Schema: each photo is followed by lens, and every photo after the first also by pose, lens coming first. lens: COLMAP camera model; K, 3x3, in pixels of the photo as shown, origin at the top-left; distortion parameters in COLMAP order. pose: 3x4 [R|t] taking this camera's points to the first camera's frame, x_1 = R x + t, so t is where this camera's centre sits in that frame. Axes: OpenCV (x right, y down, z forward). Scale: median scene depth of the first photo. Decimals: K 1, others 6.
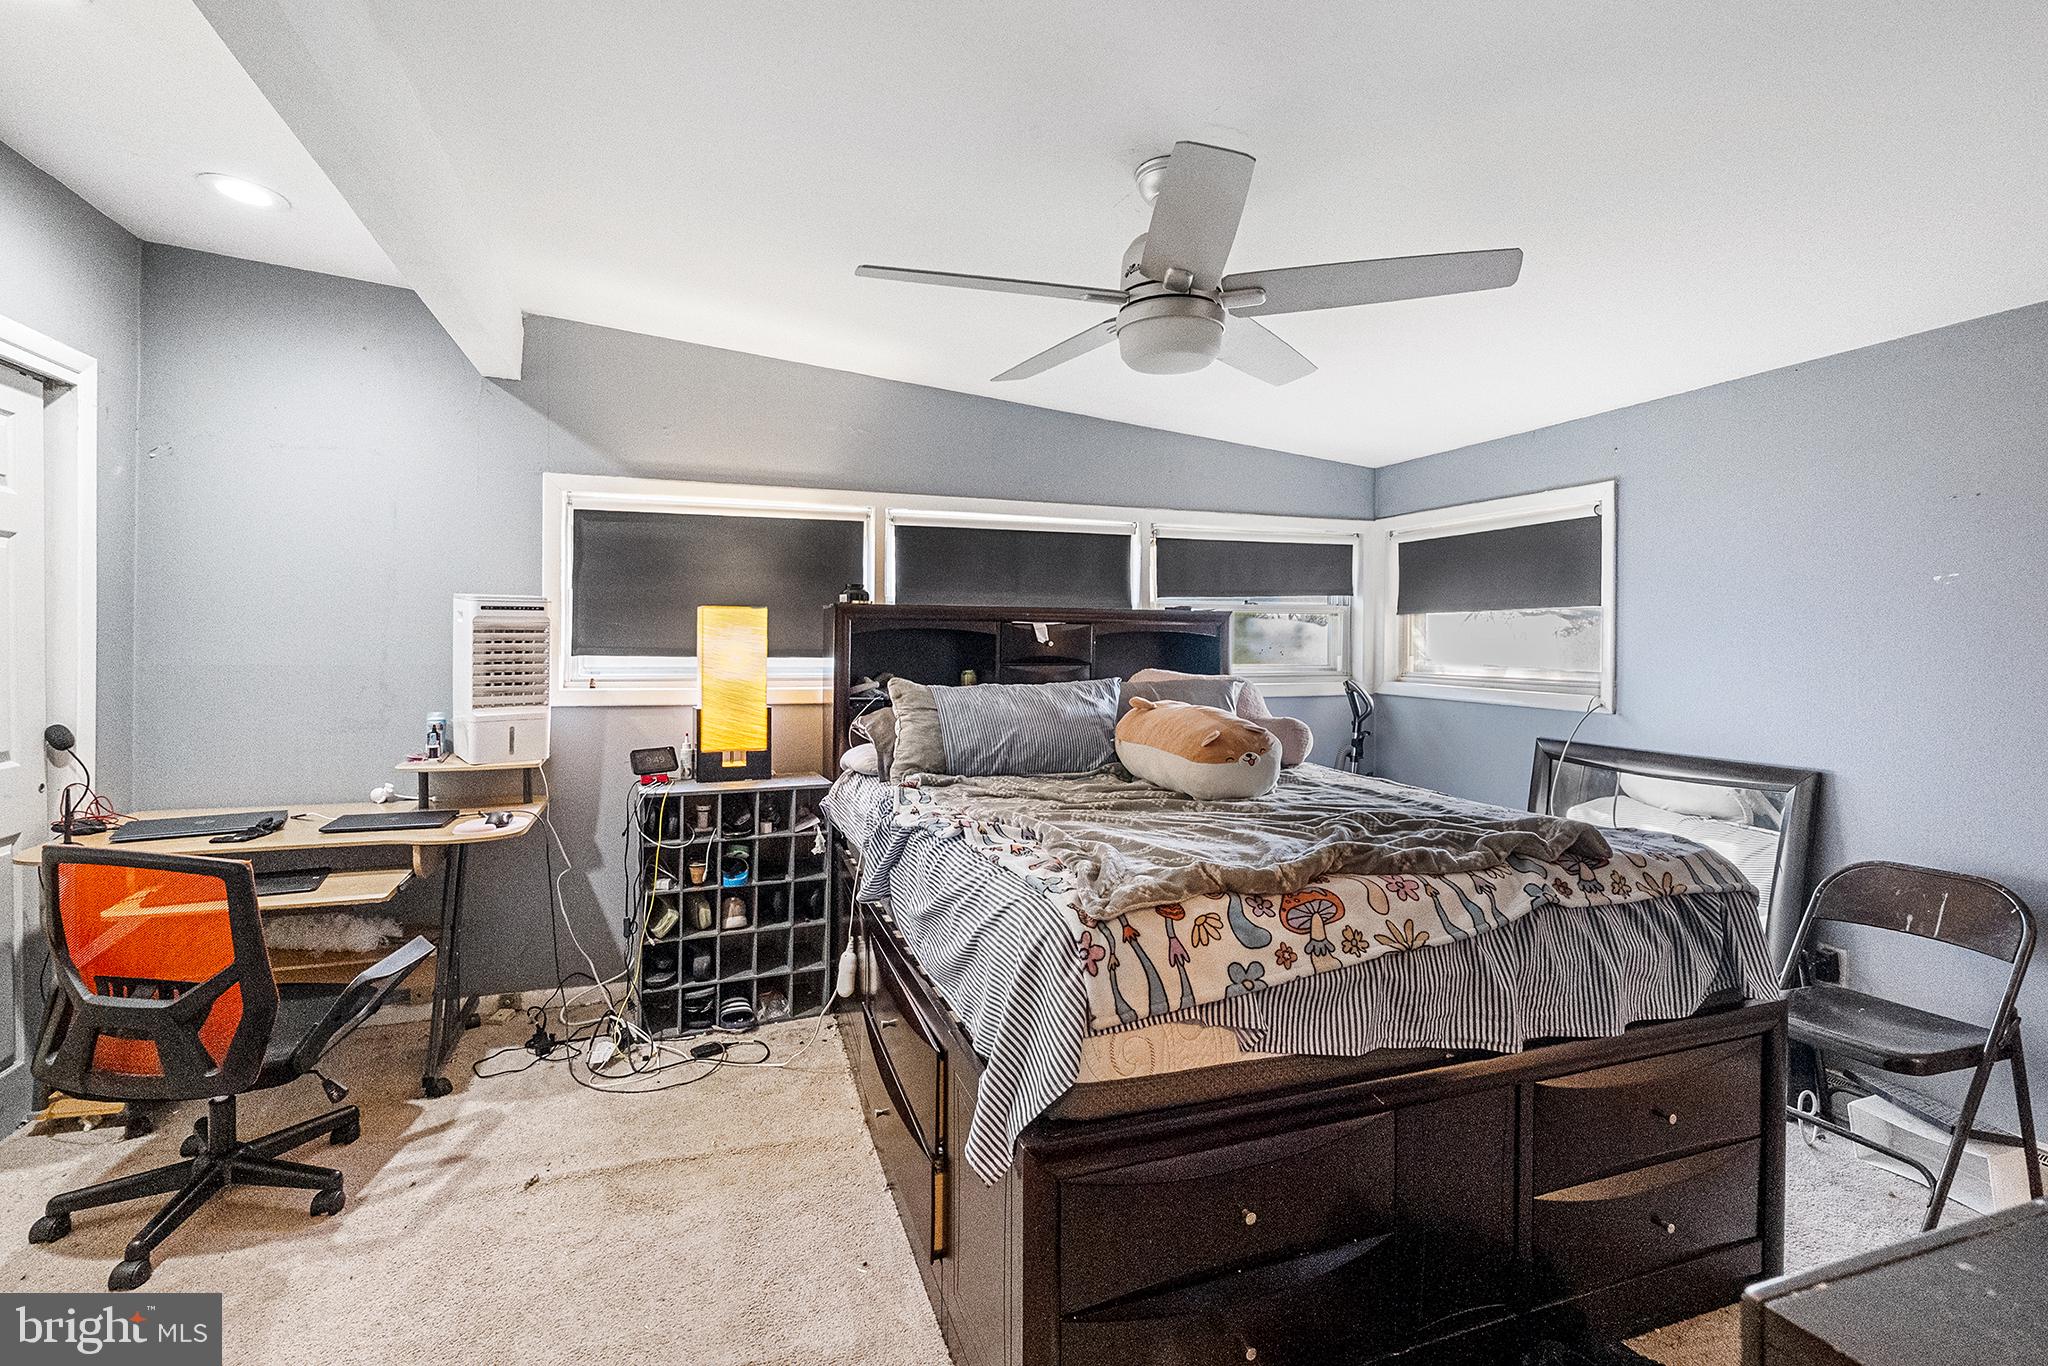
lens RADIAL K [[930.4, 0, 1025.0], [0, 930.4, 665.4], [0, 0, 1]] dist [-0.001230, 0.000285]
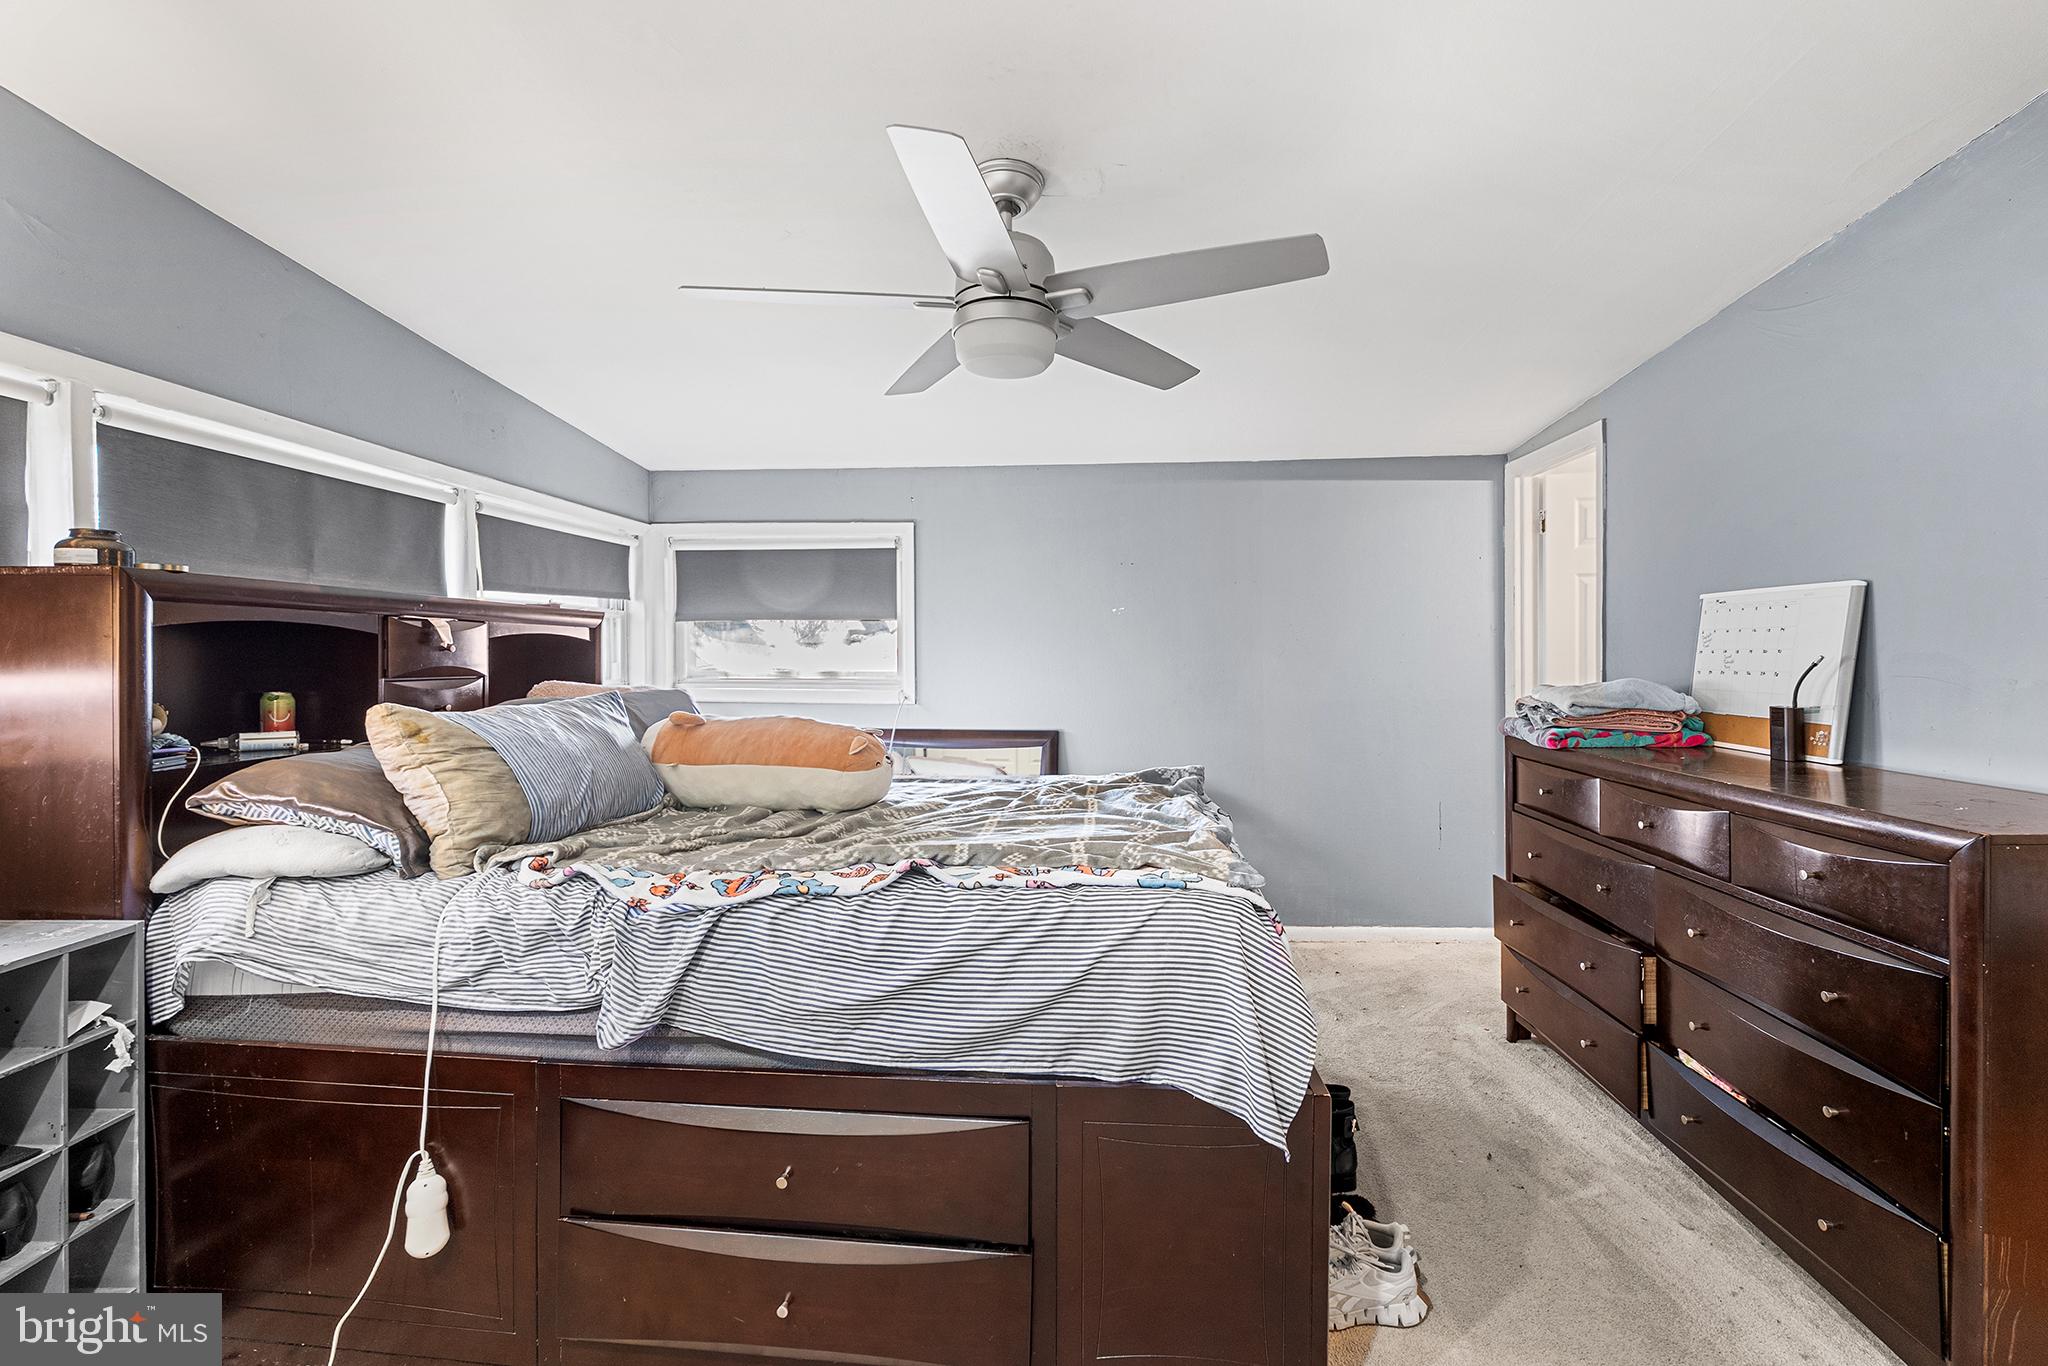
lens RADIAL K [[930.4, 0, 1025.0], [0, 930.4, 665.4], [0, 0, 1]] dist [-0.001230, 0.000285]
pose [[0.406354, -0.012121, 0.913635, -0.417279], [0.026093, 0.999658, 0.001657, -0.000779], [-0.913343, 0.023166, 0.406531, 0.312505]]
